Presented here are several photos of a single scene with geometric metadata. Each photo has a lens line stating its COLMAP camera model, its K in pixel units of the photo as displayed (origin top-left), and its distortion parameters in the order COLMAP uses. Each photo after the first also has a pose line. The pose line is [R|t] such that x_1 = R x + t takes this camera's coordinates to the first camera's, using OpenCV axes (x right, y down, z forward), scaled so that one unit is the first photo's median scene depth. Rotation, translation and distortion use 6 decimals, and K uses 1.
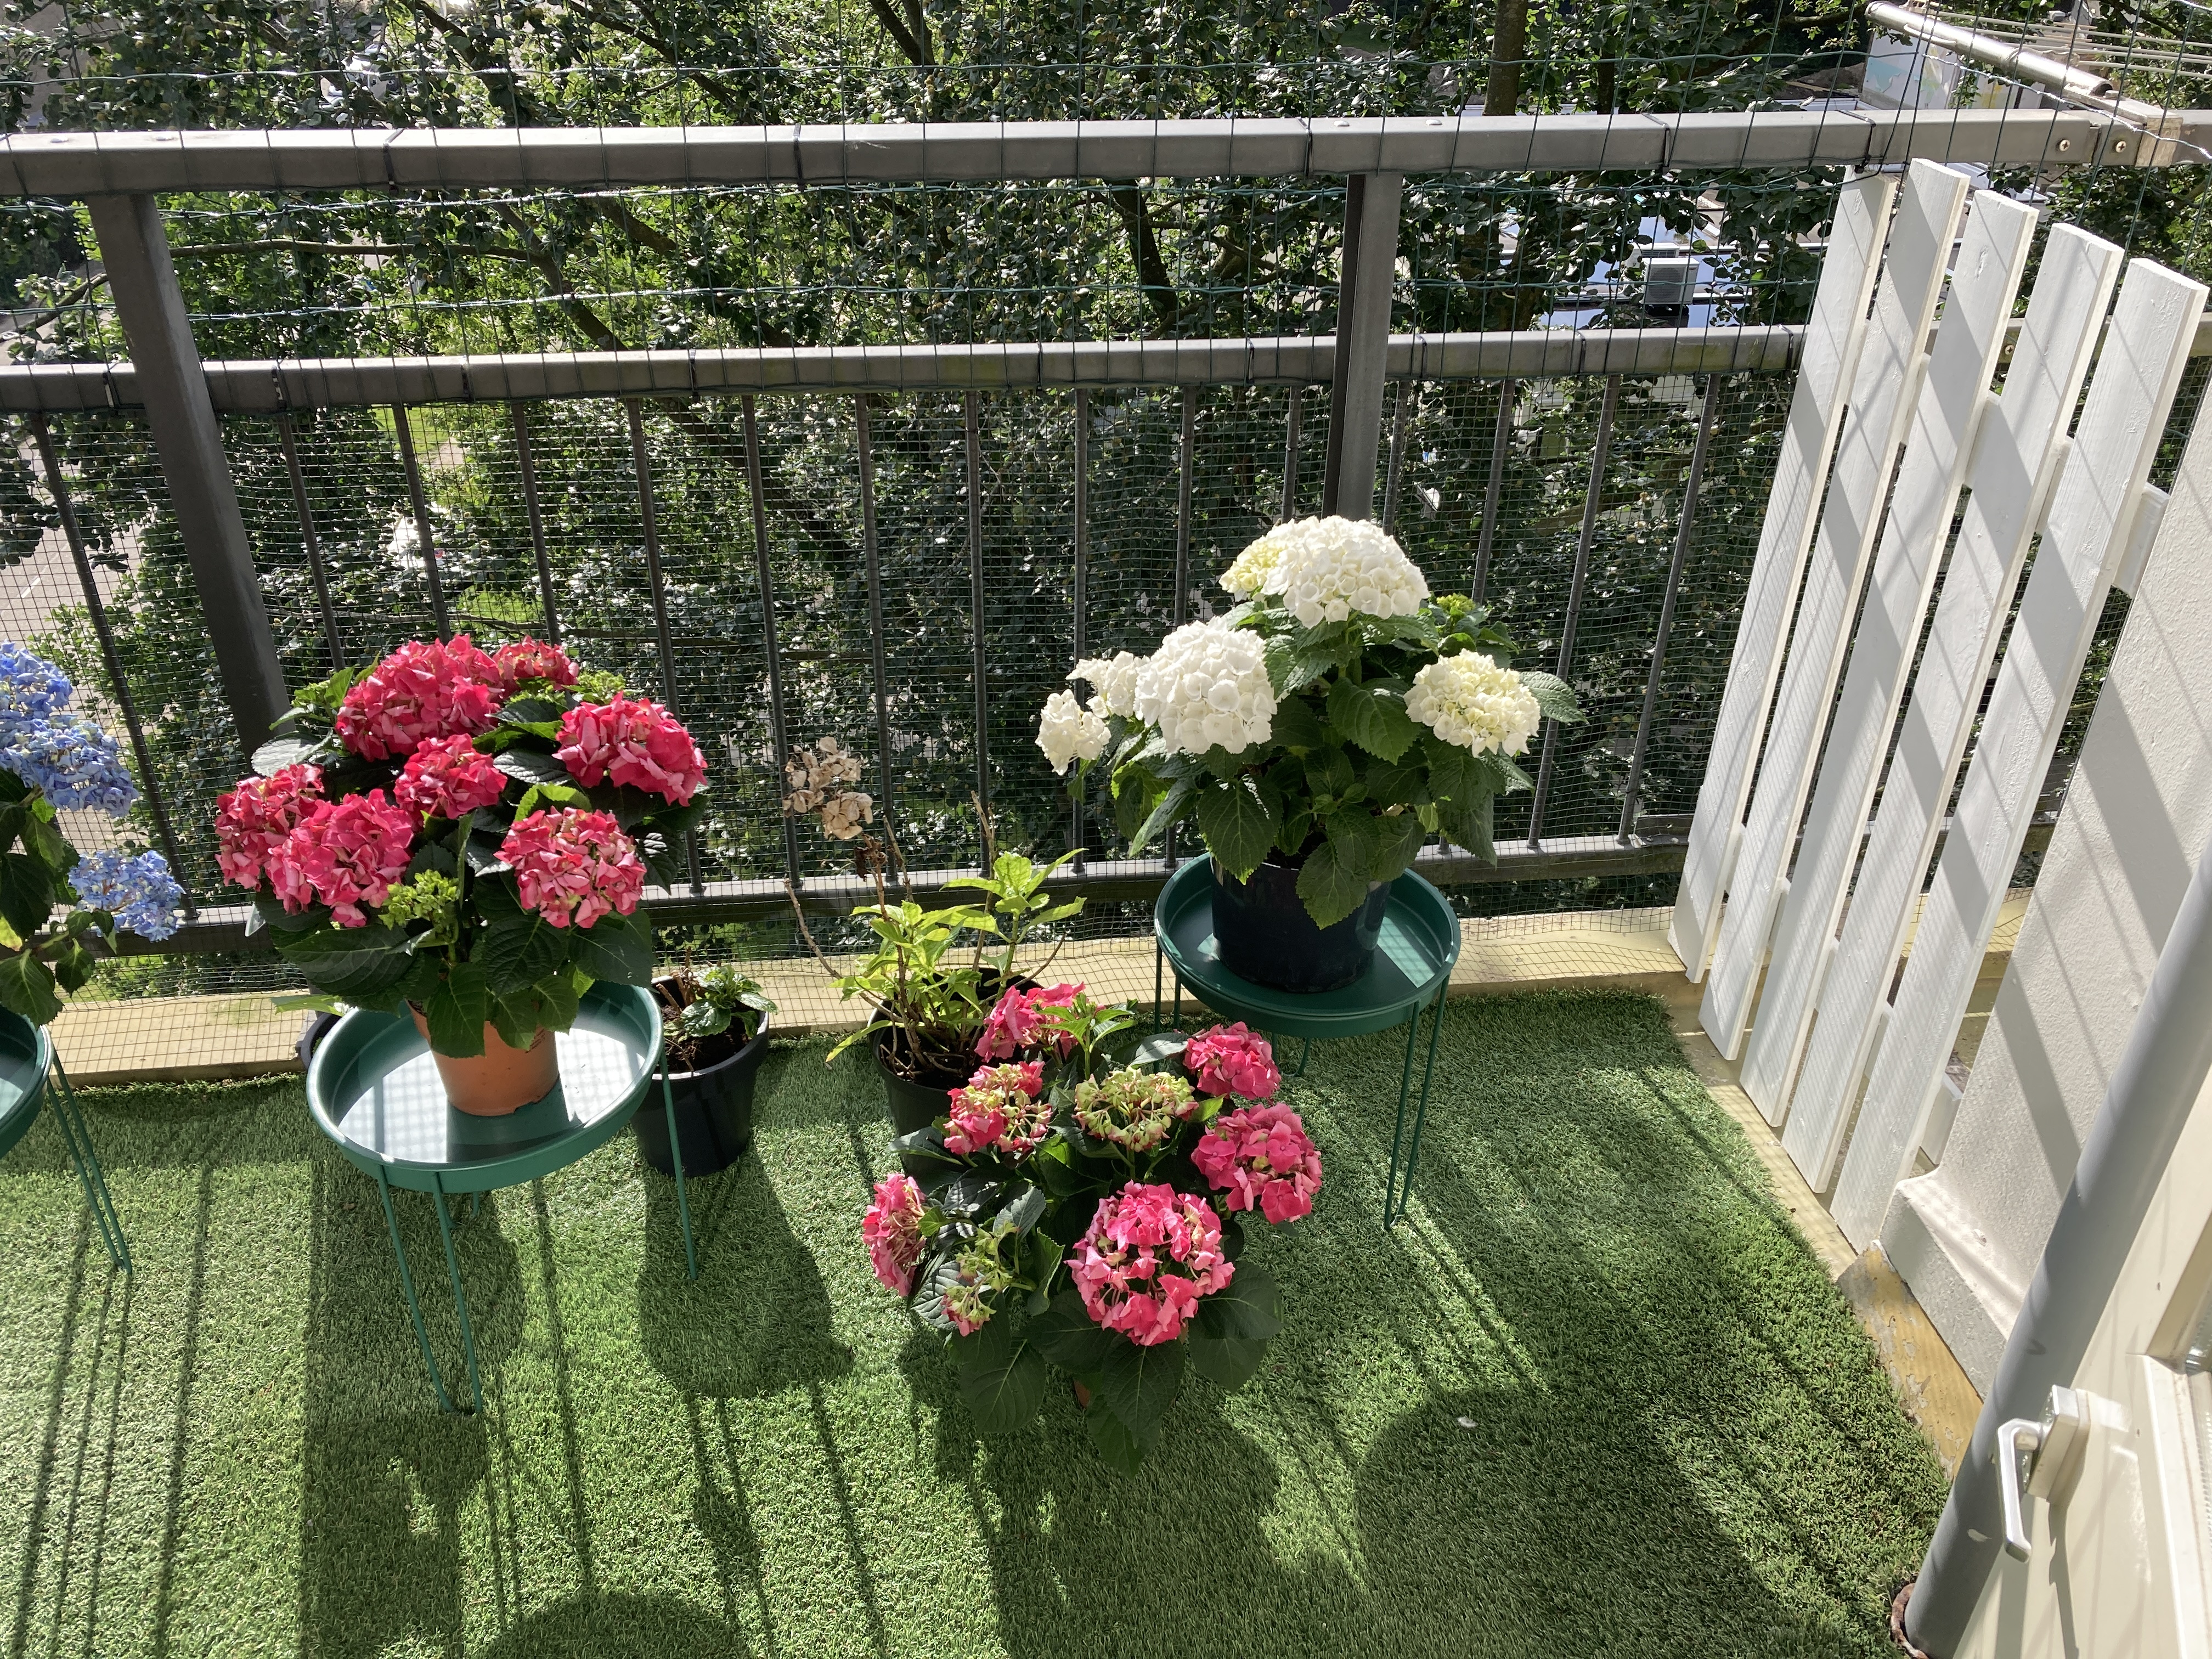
lens RADIAL K [[1824.3, 0, 1106.0], [0, 1824.3, 829.5], [0, 0, 1]] dist [0.057120, -0.055867]
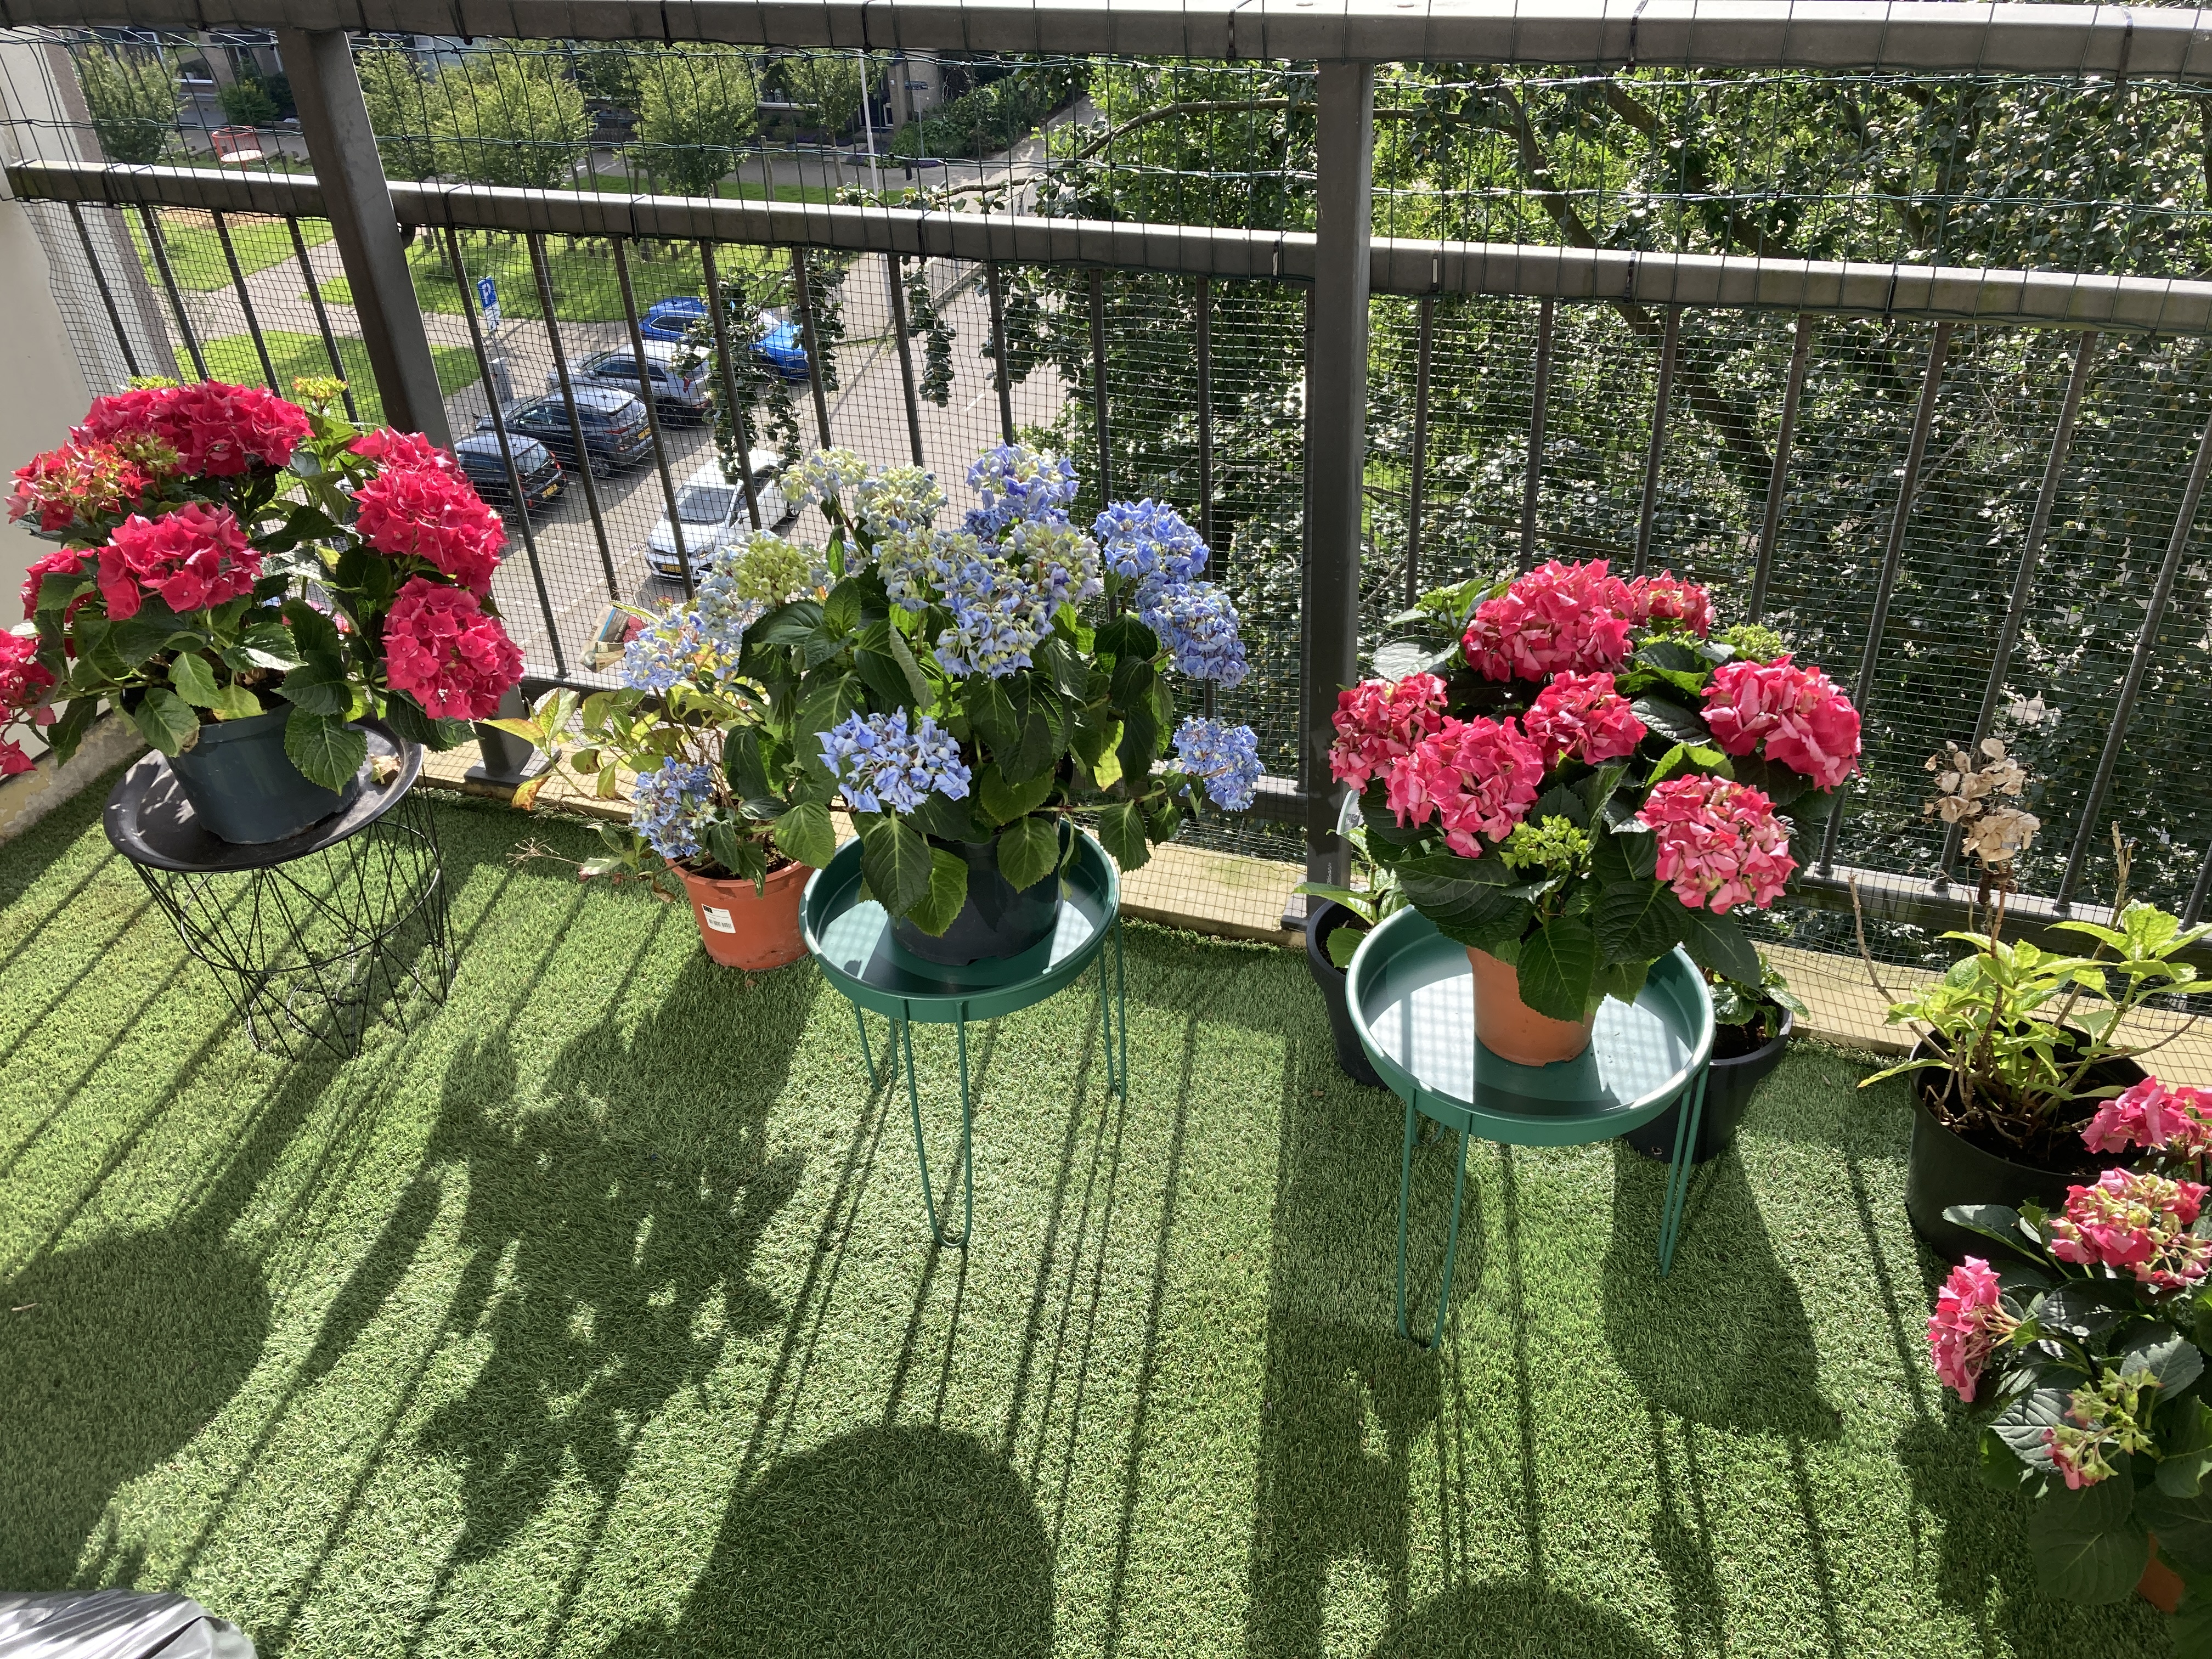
lens RADIAL K [[1824.3, 0, 1106.0], [0, 1824.3, 829.5], [0, 0, 1]] dist [0.057120, -0.055867]
pose [[0.892307, 0.209316, -0.399969, -0.173474], [-0.184843, 0.977738, 0.099307, -0.018183], [0.411851, -0.014681, 0.911133, 0.047479]]
